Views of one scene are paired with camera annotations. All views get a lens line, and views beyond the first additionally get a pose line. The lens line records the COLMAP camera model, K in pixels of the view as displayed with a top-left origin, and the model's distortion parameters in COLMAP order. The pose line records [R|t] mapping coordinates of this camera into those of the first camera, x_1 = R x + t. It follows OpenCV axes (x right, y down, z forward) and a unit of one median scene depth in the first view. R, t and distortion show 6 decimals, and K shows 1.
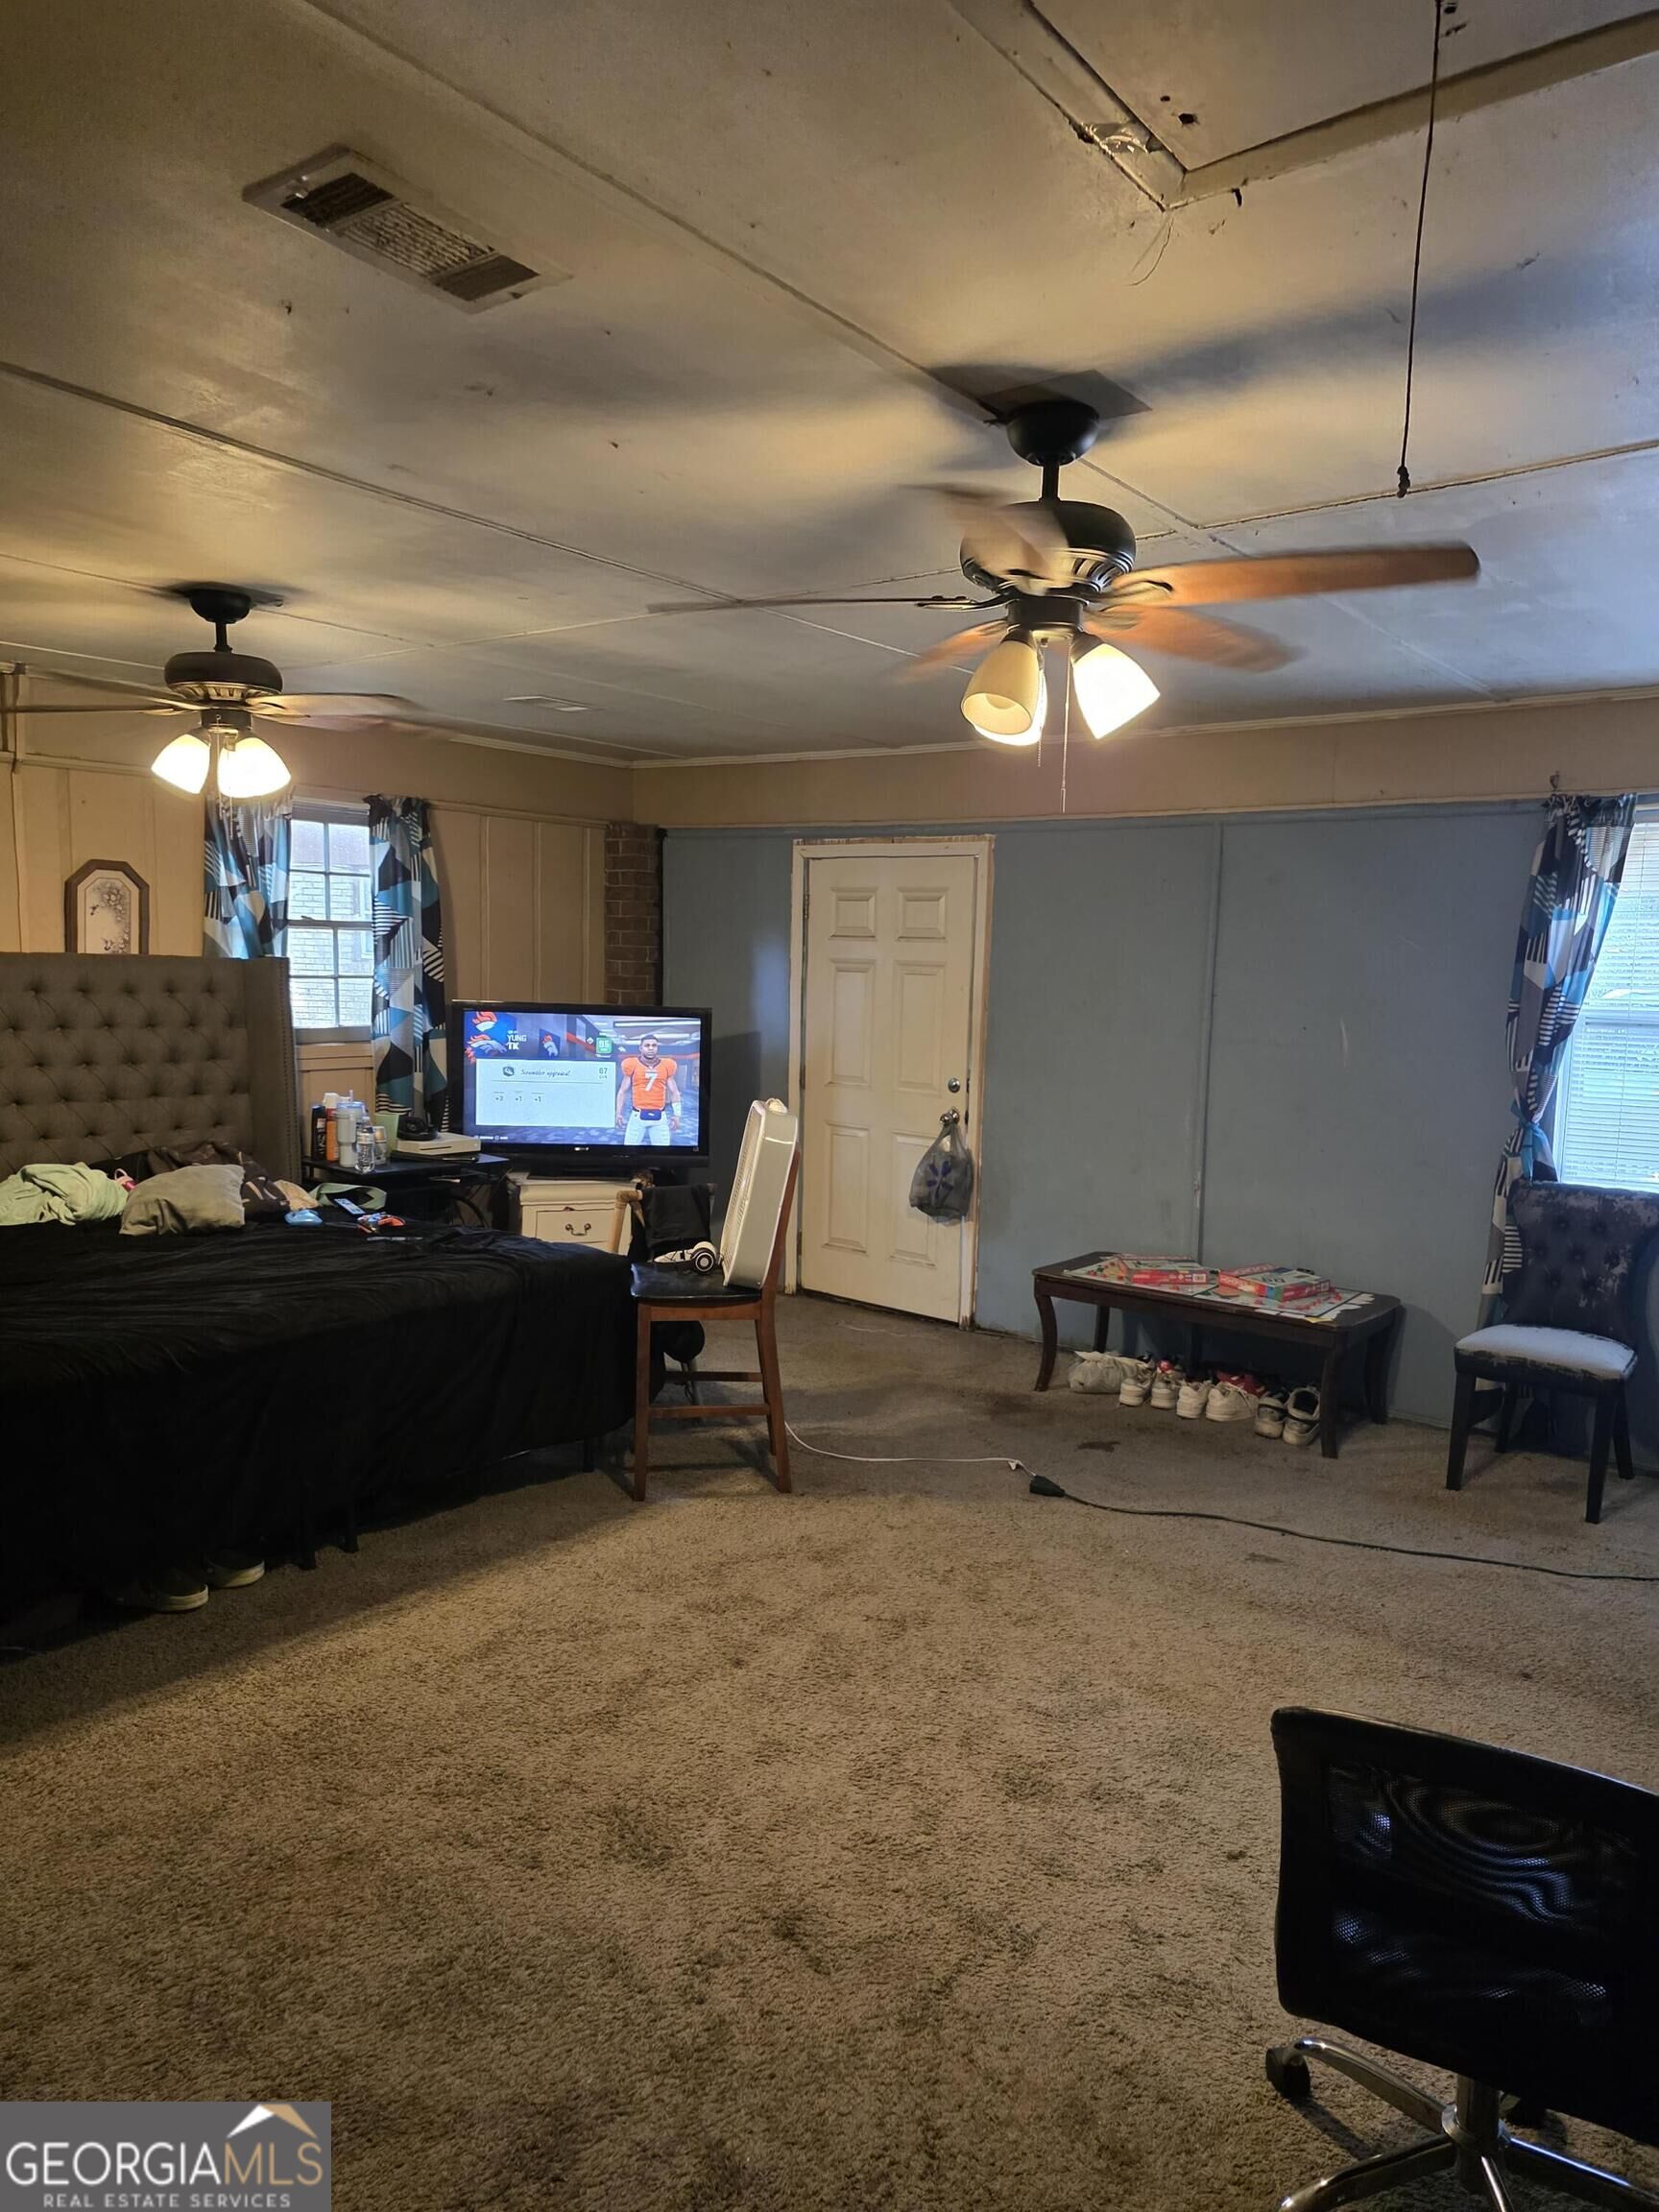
lens RADIAL K [[1498.2, 0, 828.4], [0, 1498.2, 1091.0], [0, 0, 1]] dist [0.024464, -0.002290]
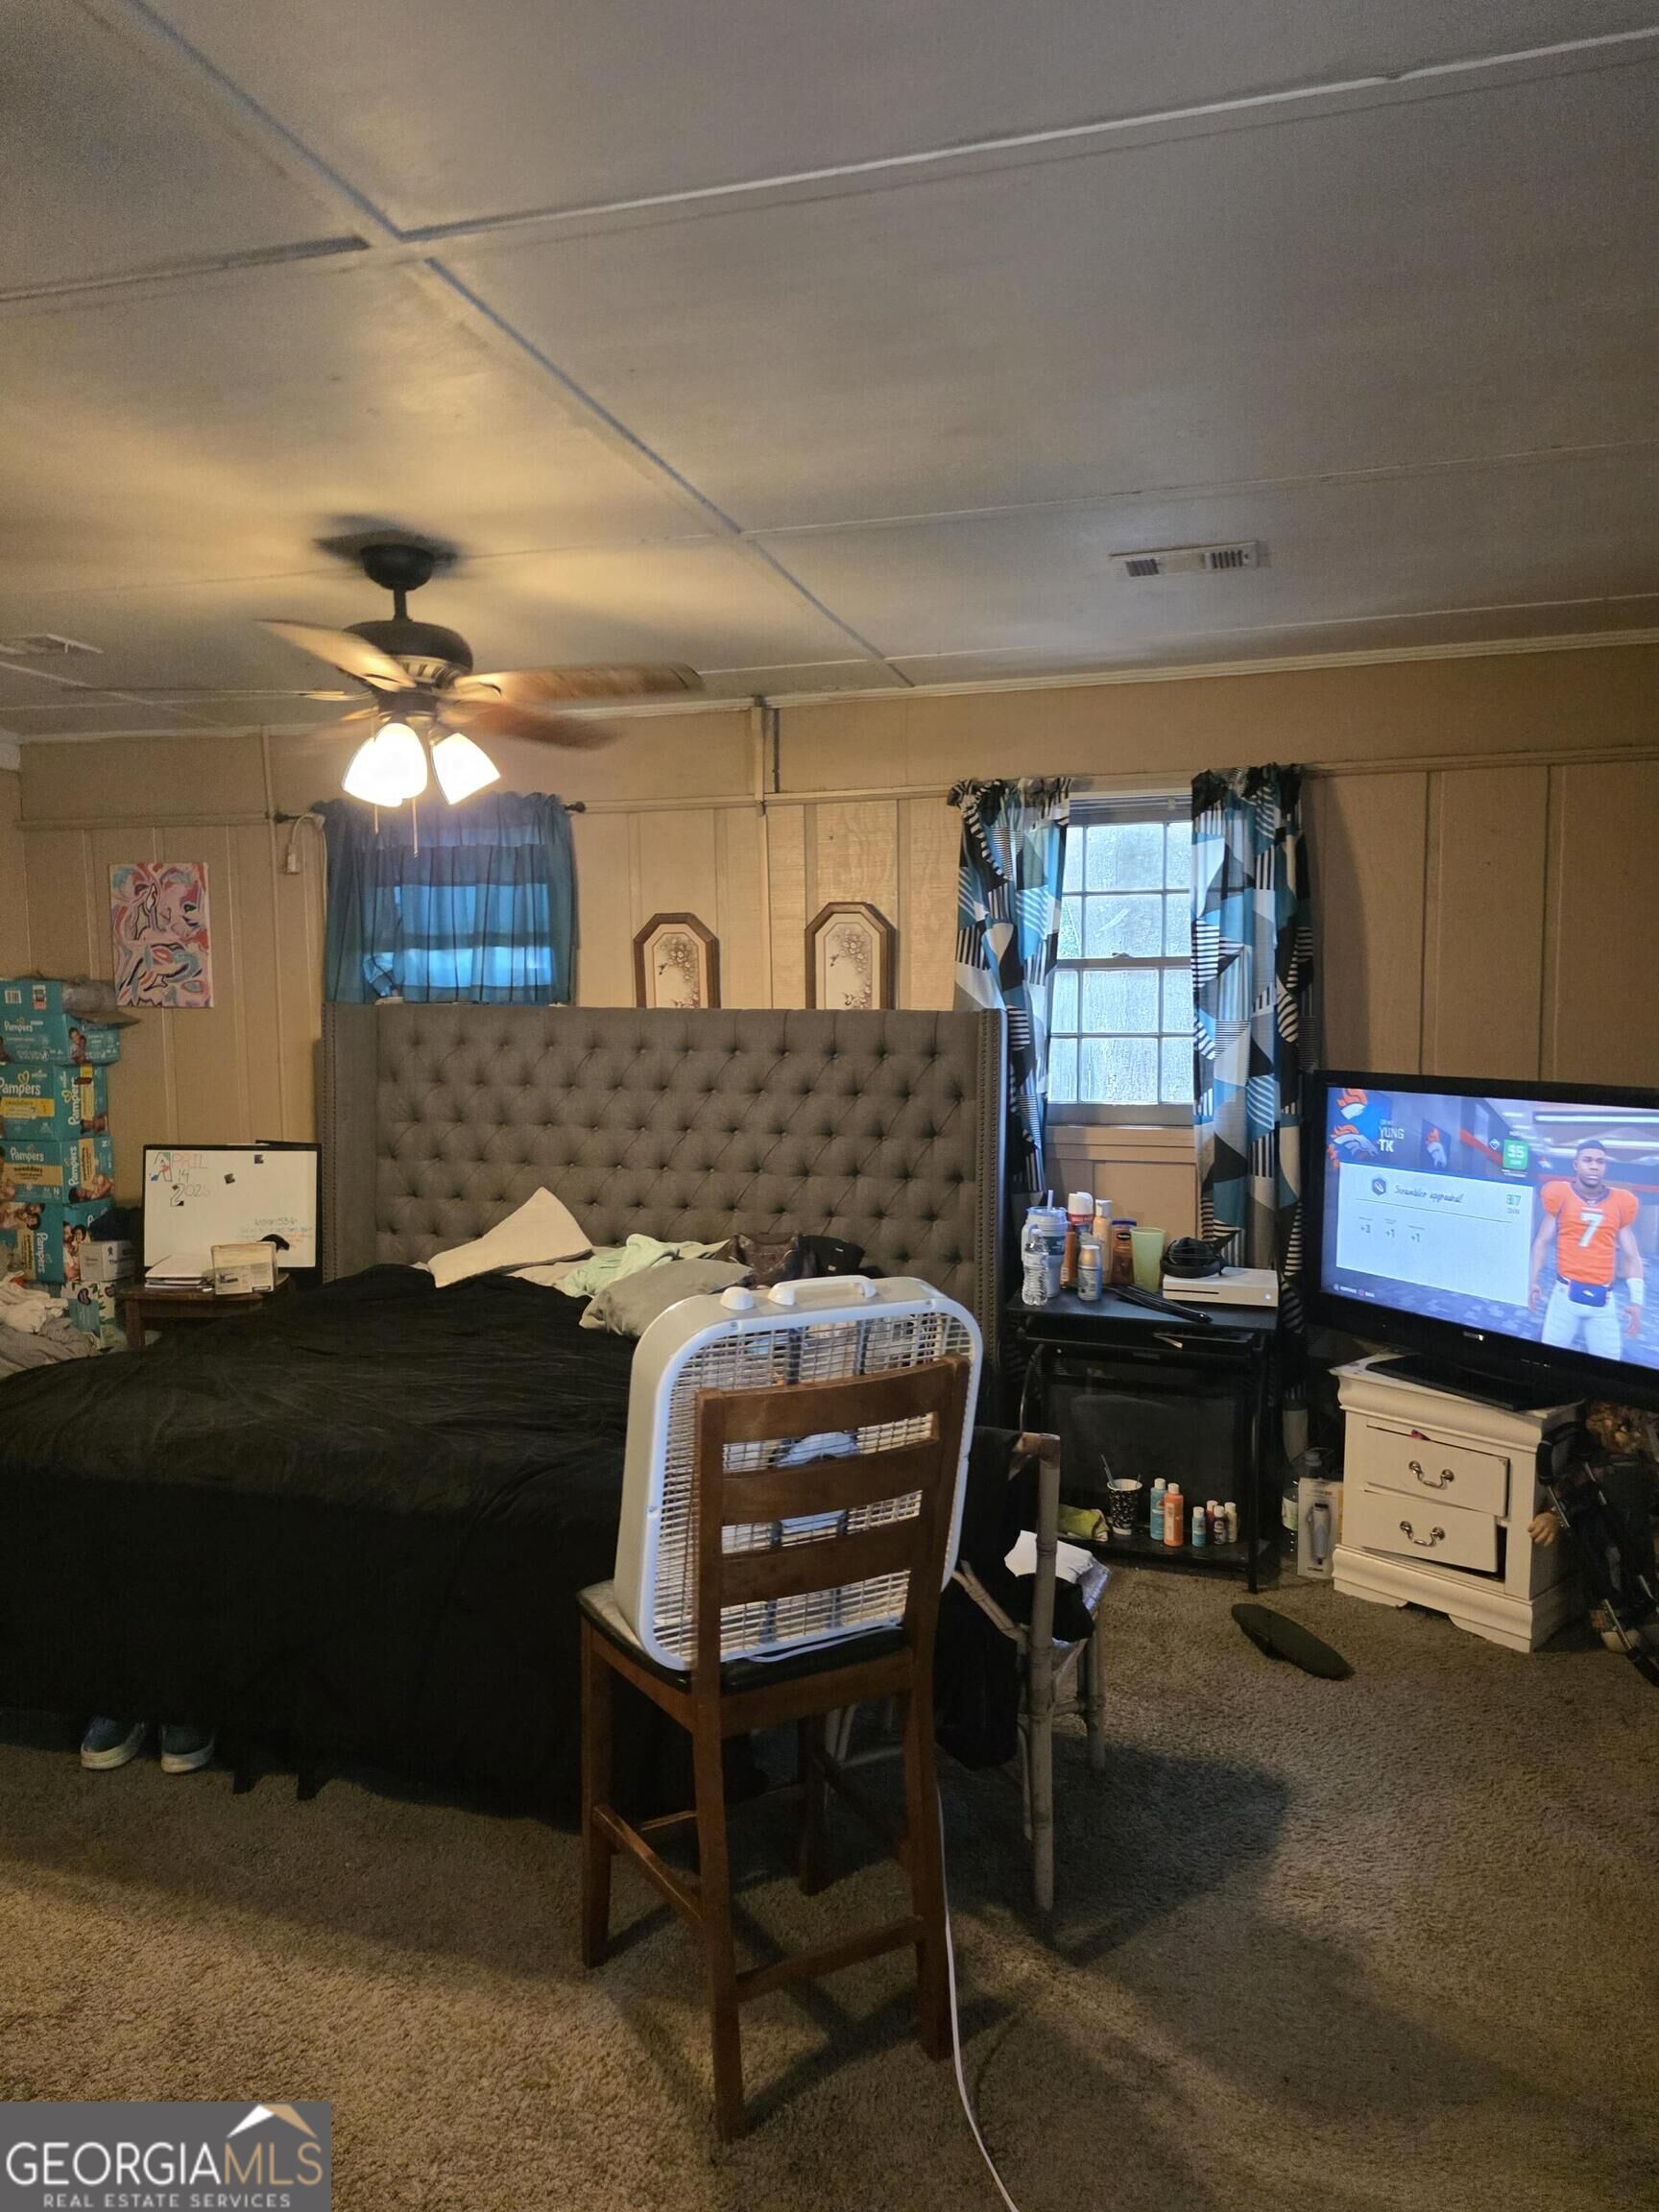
lens RADIAL K [[1498.2, 0, 828.4], [0, 1498.2, 1091.0], [0, 0, 1]] dist [0.024464, -0.002290]
pose [[0.352440, 0.024314, -0.935519, 0.285401], [-0.070141, 0.997537, -0.000498, -0.036780], [0.933202, 0.065794, 0.353277, 0.587723]]
